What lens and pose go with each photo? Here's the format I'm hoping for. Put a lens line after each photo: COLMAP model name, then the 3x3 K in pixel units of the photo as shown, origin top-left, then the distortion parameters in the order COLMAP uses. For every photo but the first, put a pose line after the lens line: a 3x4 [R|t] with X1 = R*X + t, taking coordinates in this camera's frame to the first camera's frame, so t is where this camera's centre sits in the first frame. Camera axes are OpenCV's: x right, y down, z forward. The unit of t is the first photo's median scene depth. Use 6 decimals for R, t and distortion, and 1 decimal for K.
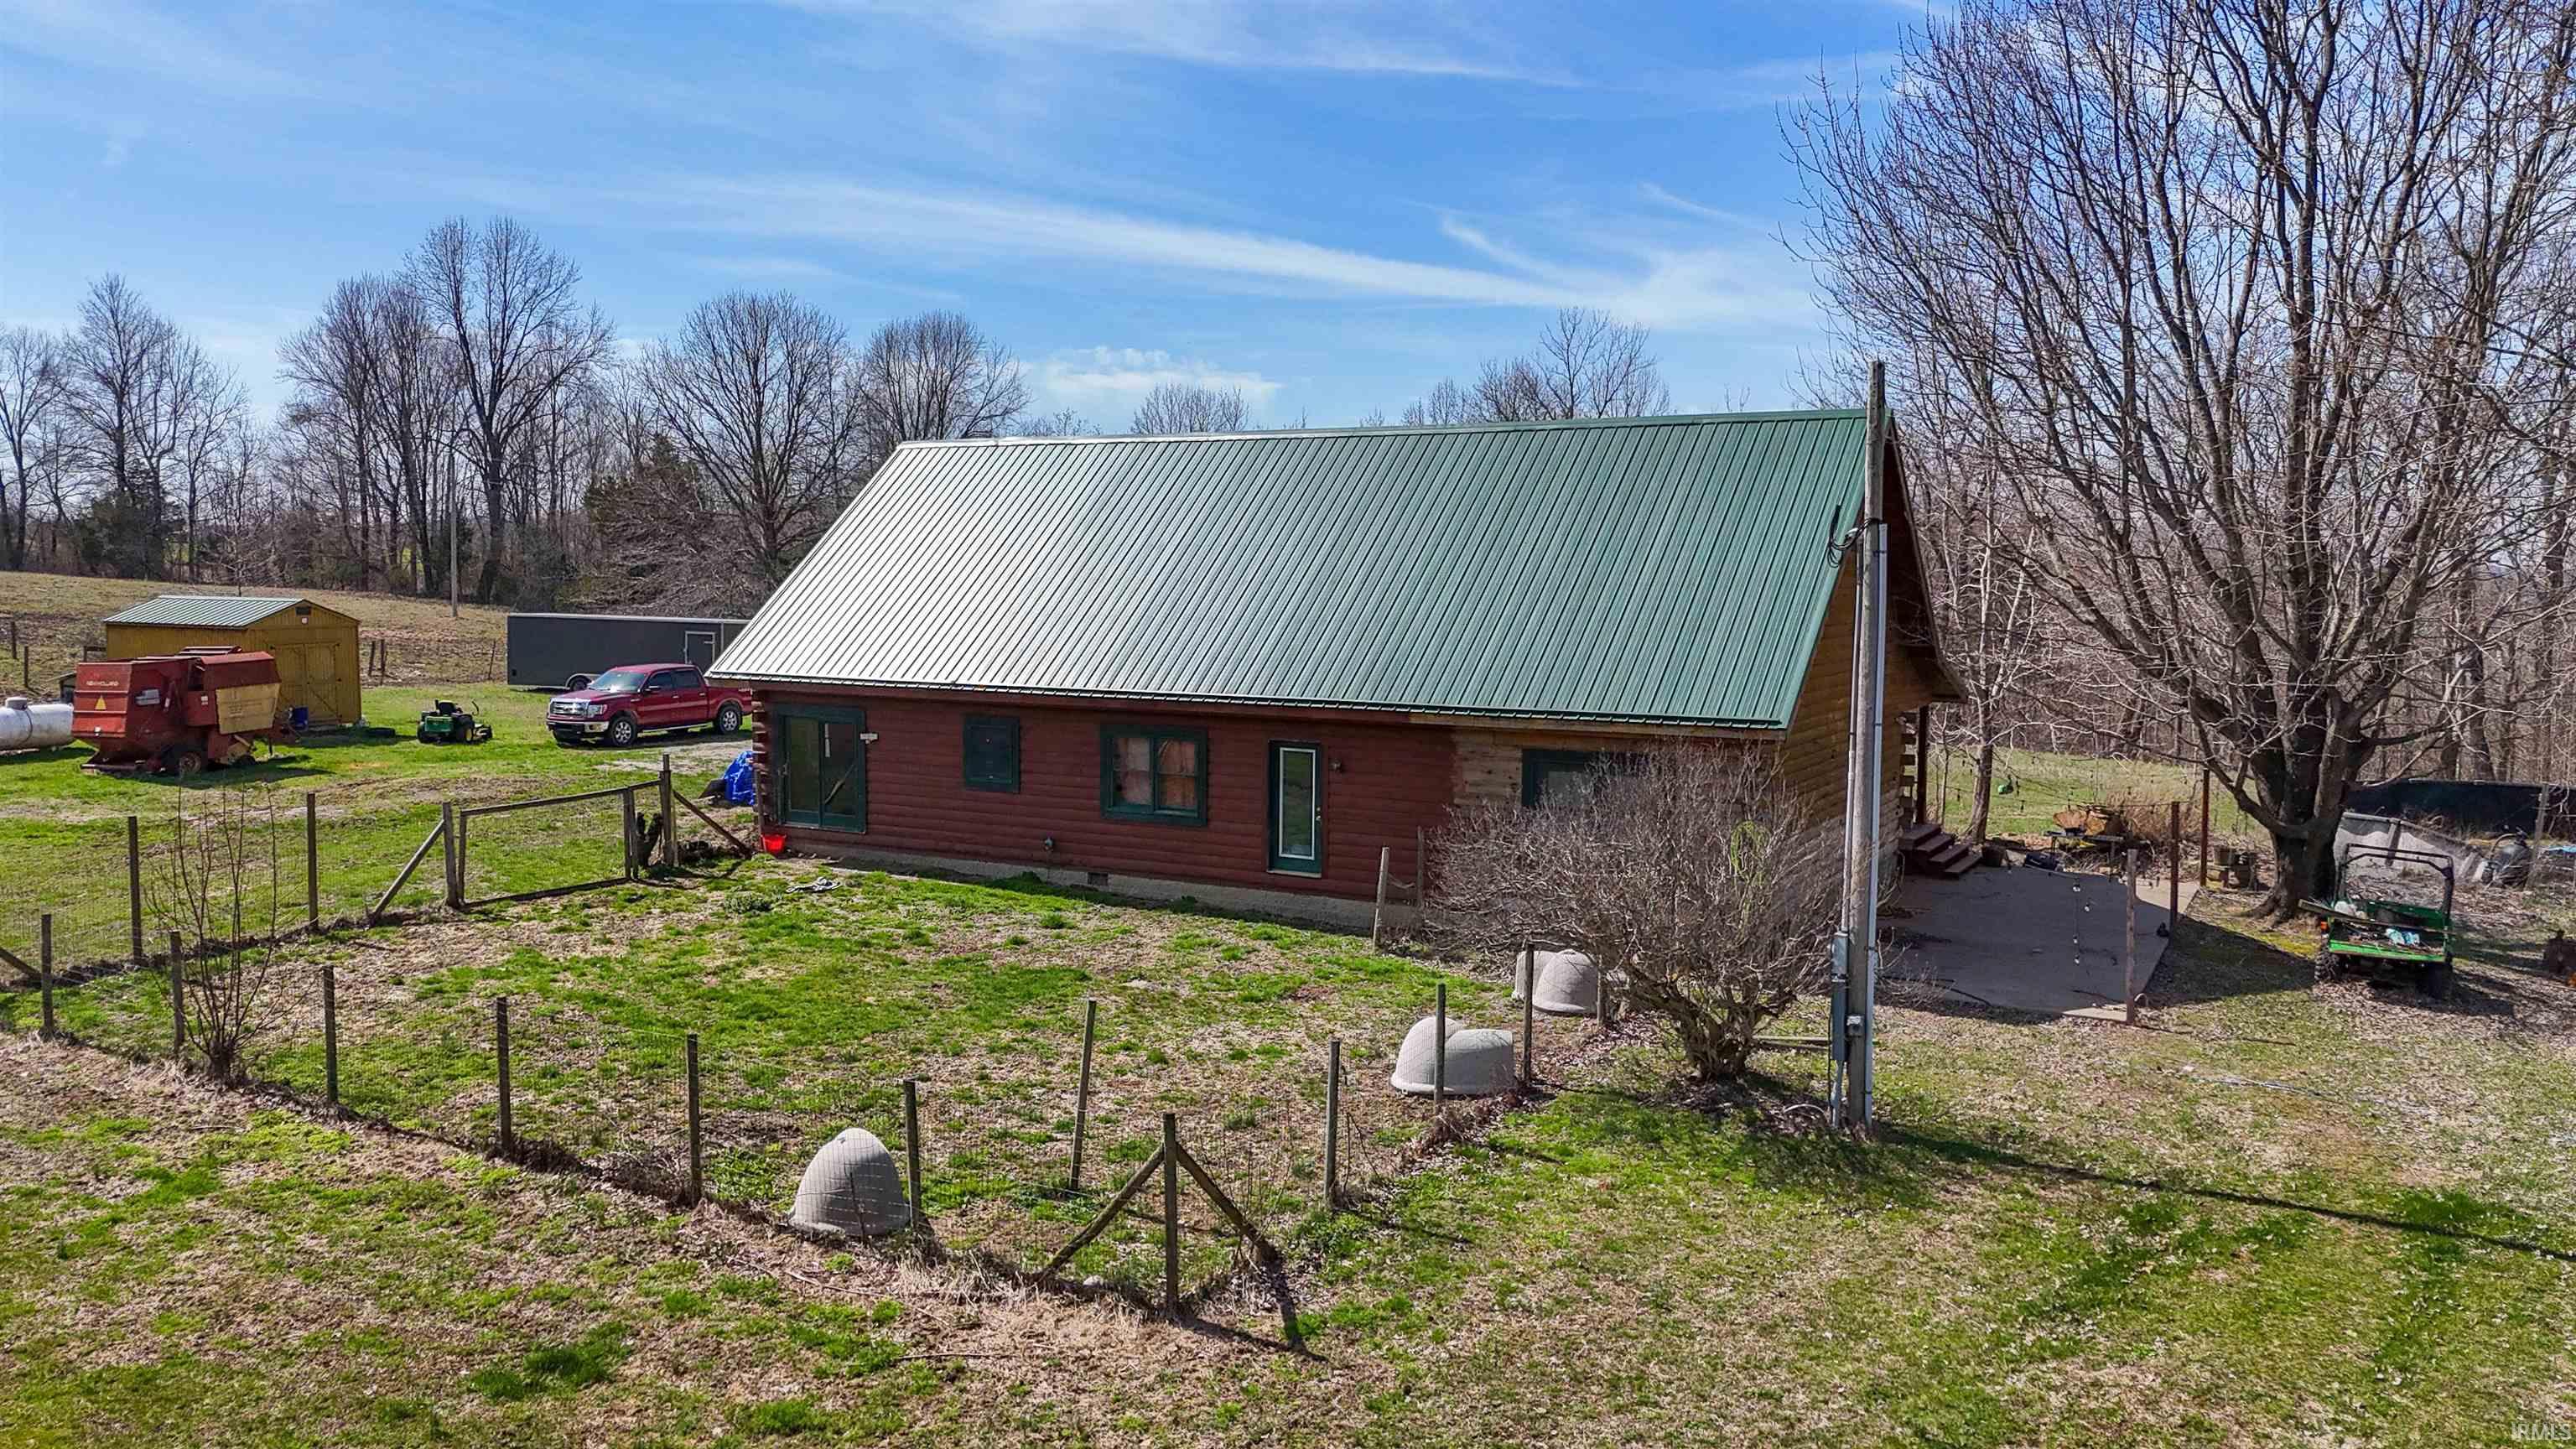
lens RADIAL K [[1840.0, 0, 1288.0], [0, 1840.0, 724.5], [0, 0, 1]] dist [0.072119, -0.060589]
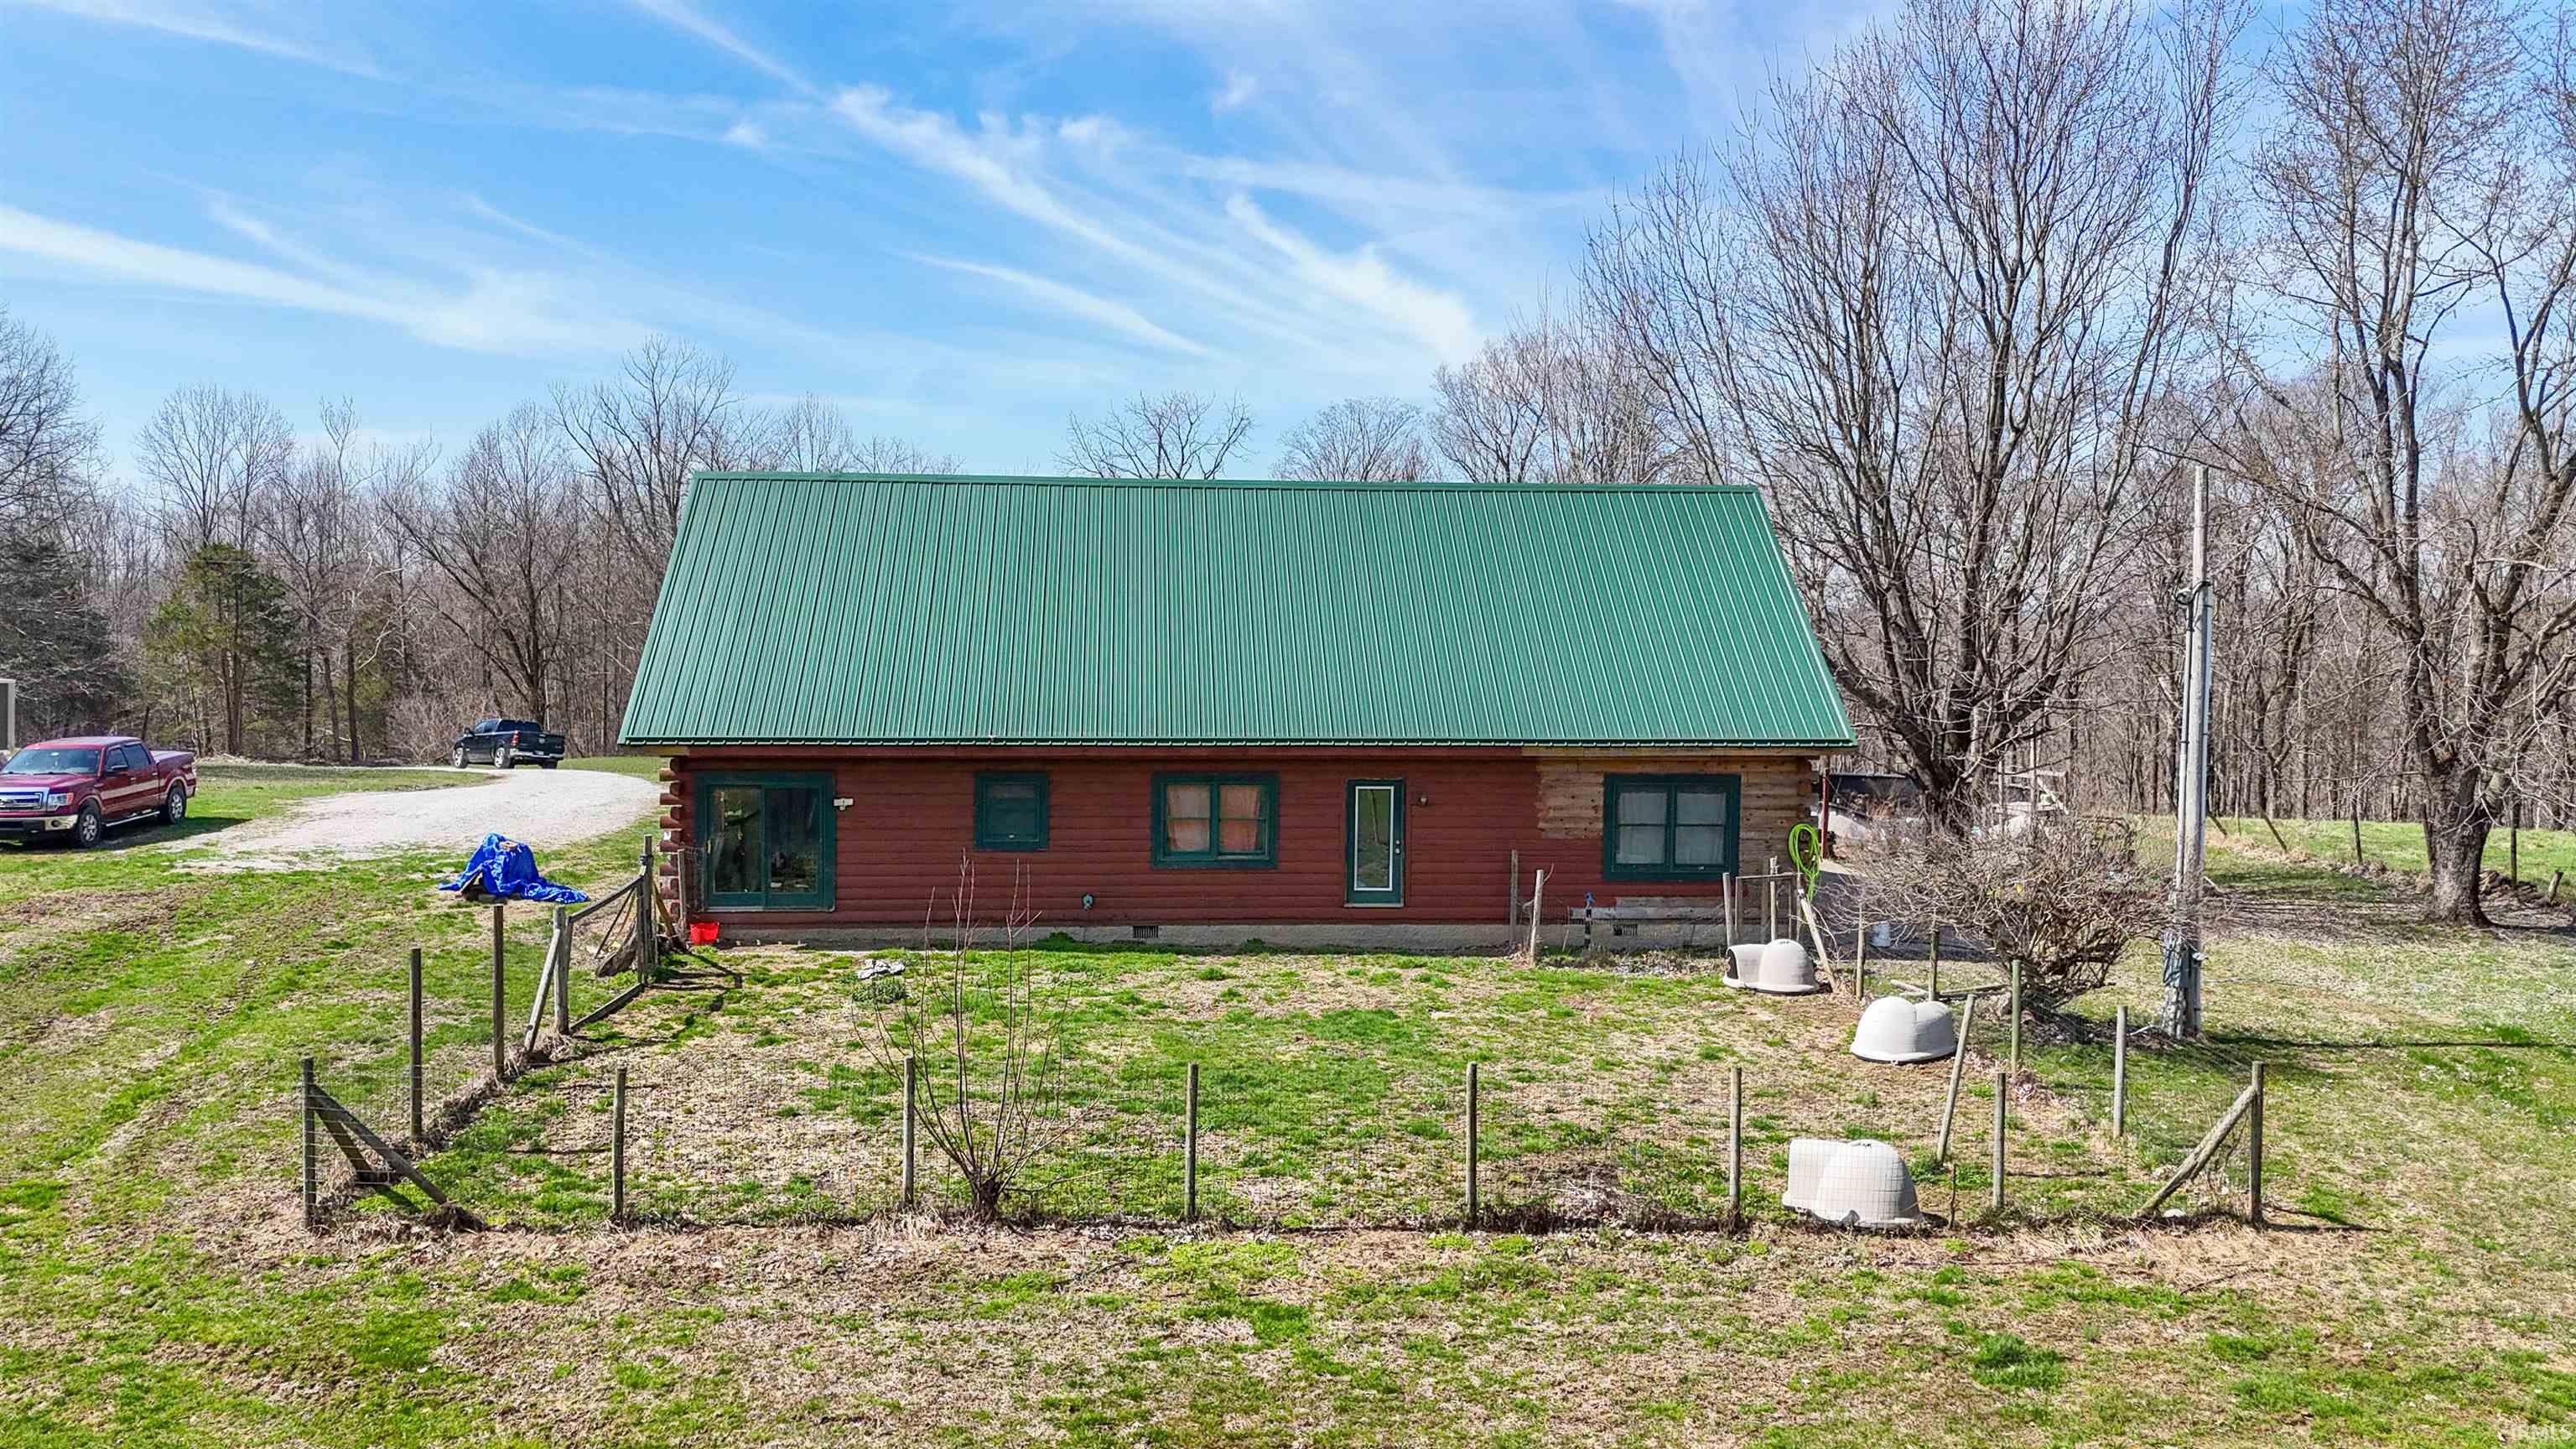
lens RADIAL K [[1840.0, 0, 1288.0], [0, 1840.0, 724.5], [0, 0, 1]] dist [0.072119, -0.060589]
pose [[0.840151, -0.035395, 0.541197, -0.605599], [0.045934, 0.998927, -0.005977, -0.018426], [-0.540404, 0.029881, 0.840875, 0.136551]]
